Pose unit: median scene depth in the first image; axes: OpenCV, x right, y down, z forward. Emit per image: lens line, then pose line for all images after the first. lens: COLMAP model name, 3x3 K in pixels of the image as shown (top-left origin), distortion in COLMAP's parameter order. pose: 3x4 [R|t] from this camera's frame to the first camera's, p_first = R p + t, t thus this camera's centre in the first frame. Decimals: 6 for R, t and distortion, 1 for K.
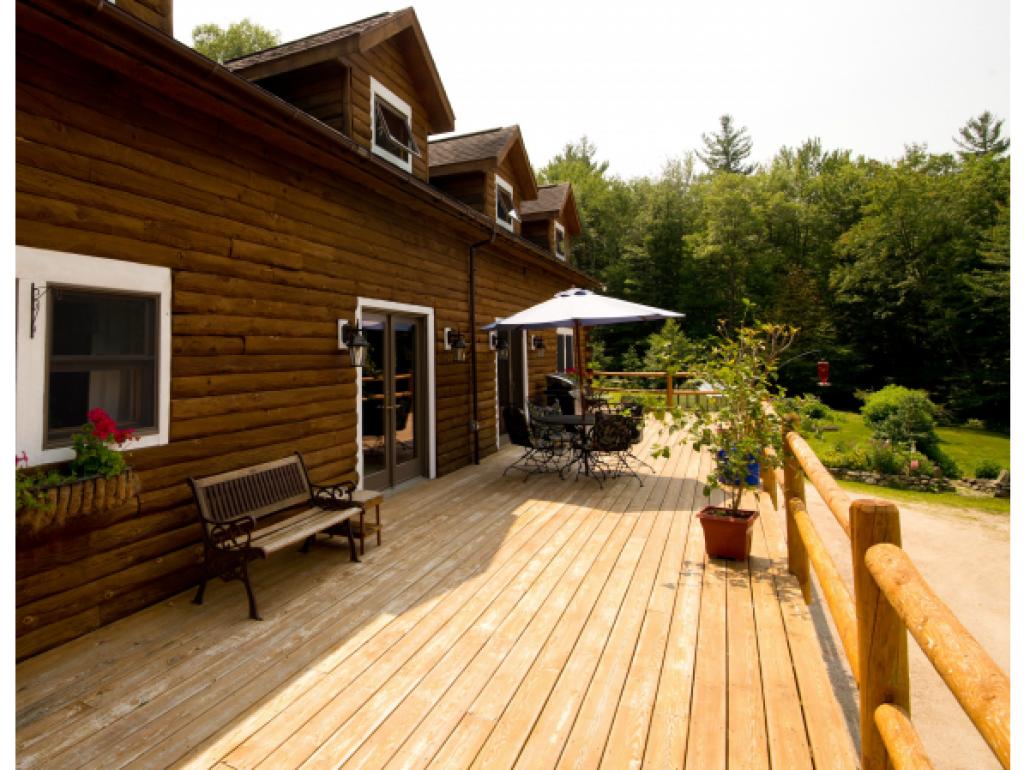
lens RADIAL K [[366.3, 0, 509.9], [0, 366.3, 337.3], [0, 0, 1]] dist [-0.000009, -0.007576]
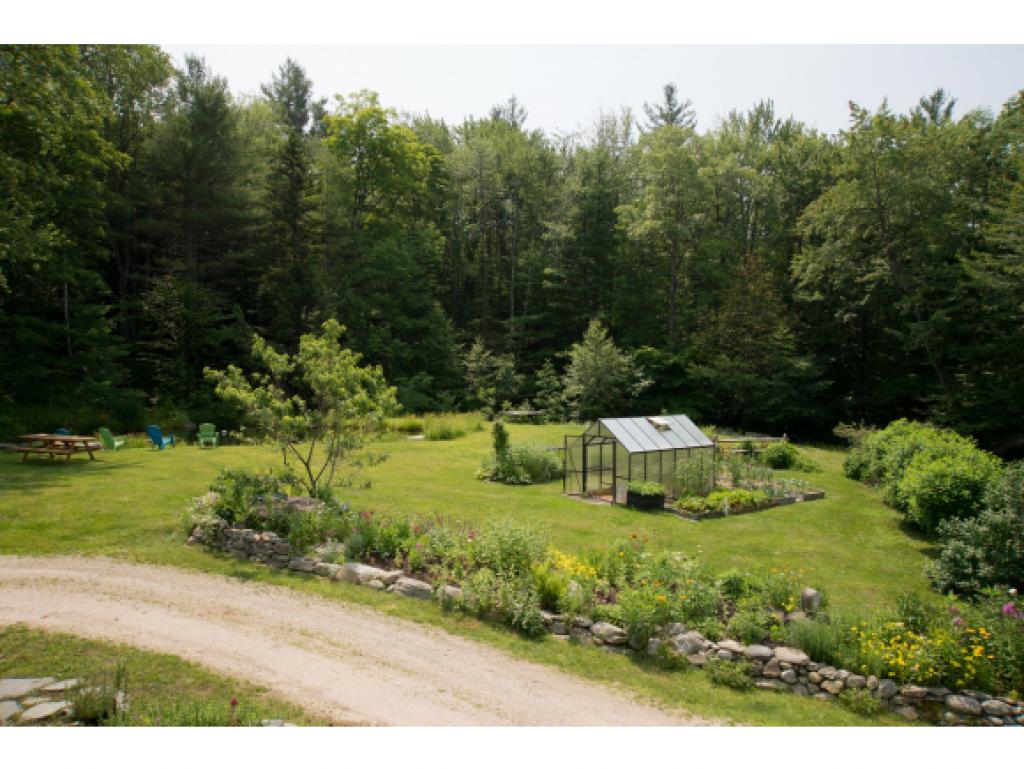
lens RADIAL K [[718.4, 0, 512.0], [0, 718.4, 384.5], [0, 0, 1]] dist [0.001526, 0.000994]
pose [[0.948257, -0.017670, 0.317011, -0.183916], [-0.000378, 0.998387, 0.056780, -0.007110], [-0.317503, -0.053962, 0.946721, -0.309780]]
